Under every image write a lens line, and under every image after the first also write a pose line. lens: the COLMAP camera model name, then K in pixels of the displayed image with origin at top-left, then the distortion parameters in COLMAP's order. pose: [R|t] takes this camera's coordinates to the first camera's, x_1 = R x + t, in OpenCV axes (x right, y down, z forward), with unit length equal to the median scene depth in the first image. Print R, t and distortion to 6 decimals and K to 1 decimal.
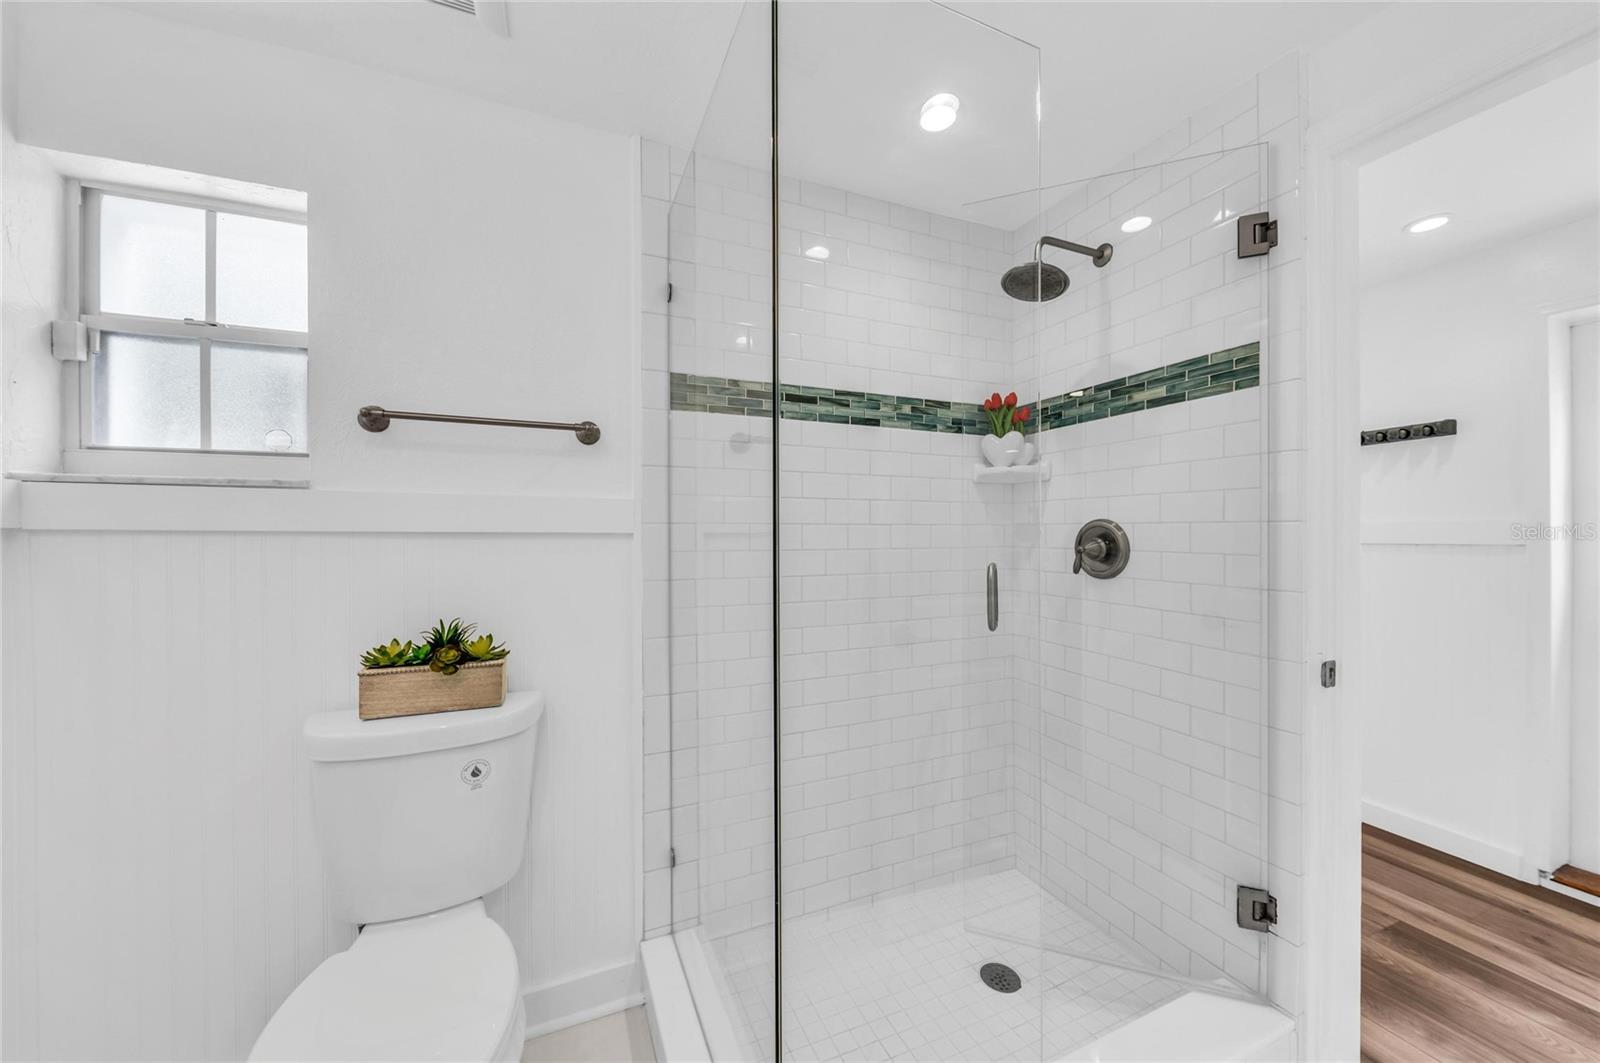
lens RADIAL K [[588.1, 0, 801.6], [0, 588.1, 536.7], [0, 0, 1]] dist [0.010963, -0.007894]
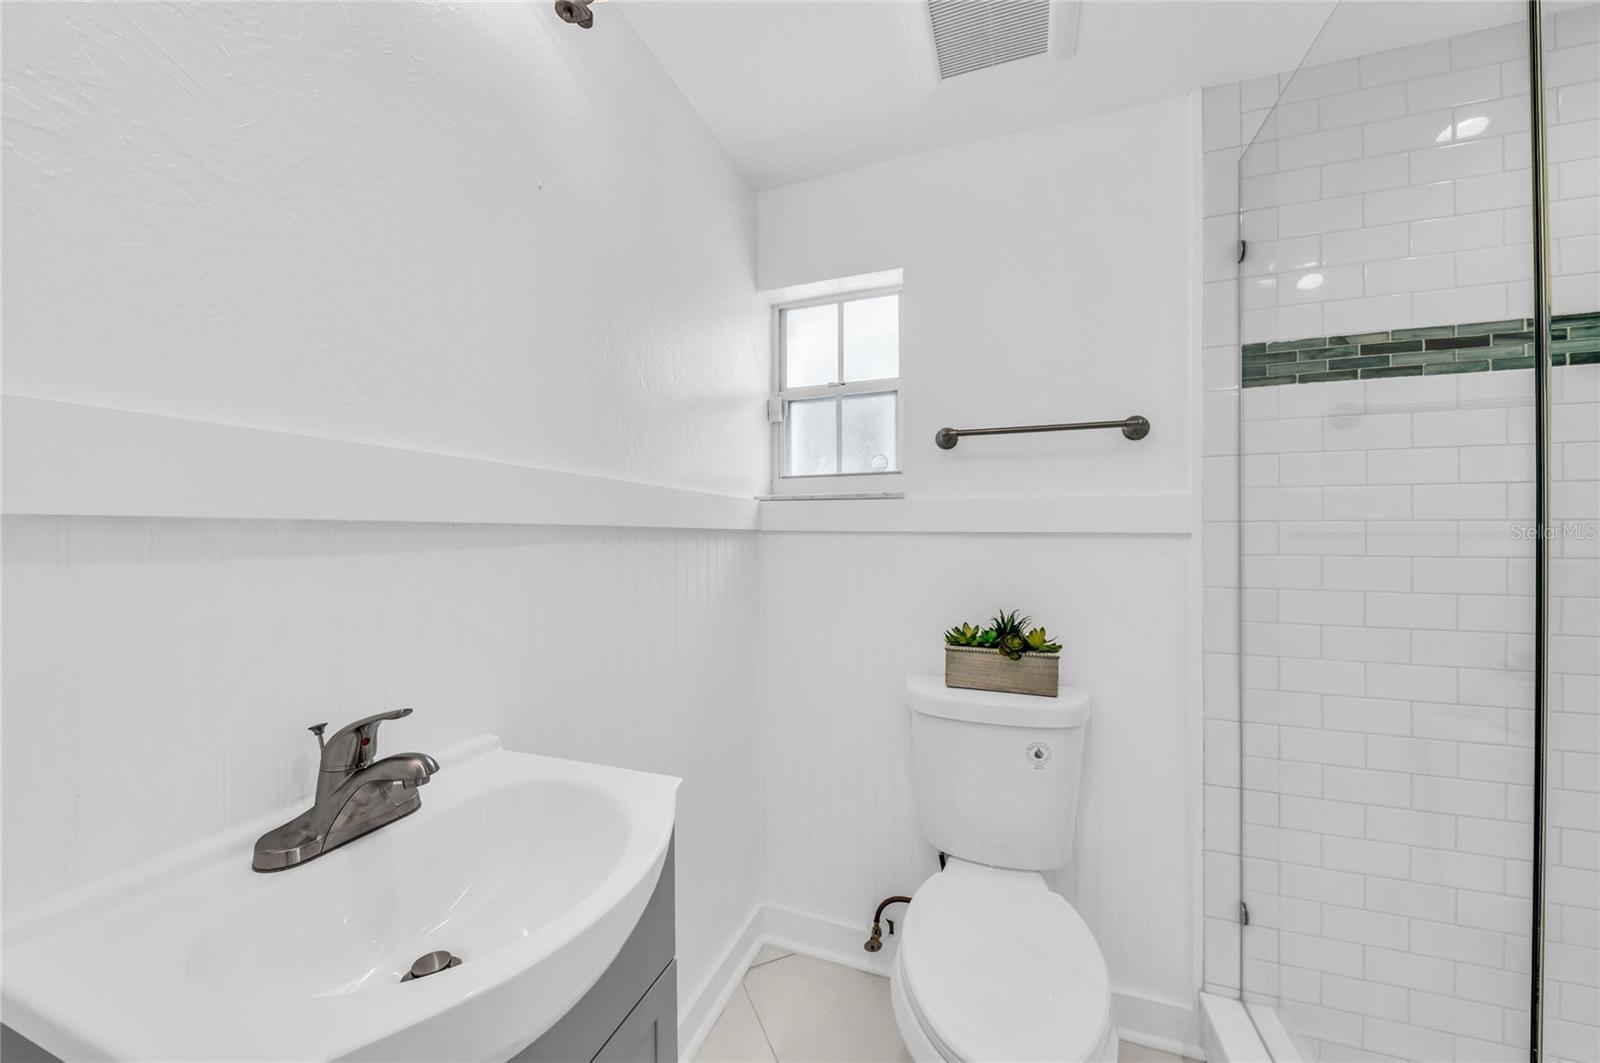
lens RADIAL K [[578.7, 0, 797.1], [0, 578.7, 537.7], [0, 0, 1]] dist [0.011330, -0.007707]
pose [[0.716548, 0.006007, -0.697512, -0.117894], [-0.005433, 0.999981, 0.003031, 0.001920], [0.697517, 0.001618, 0.716566, -0.064392]]
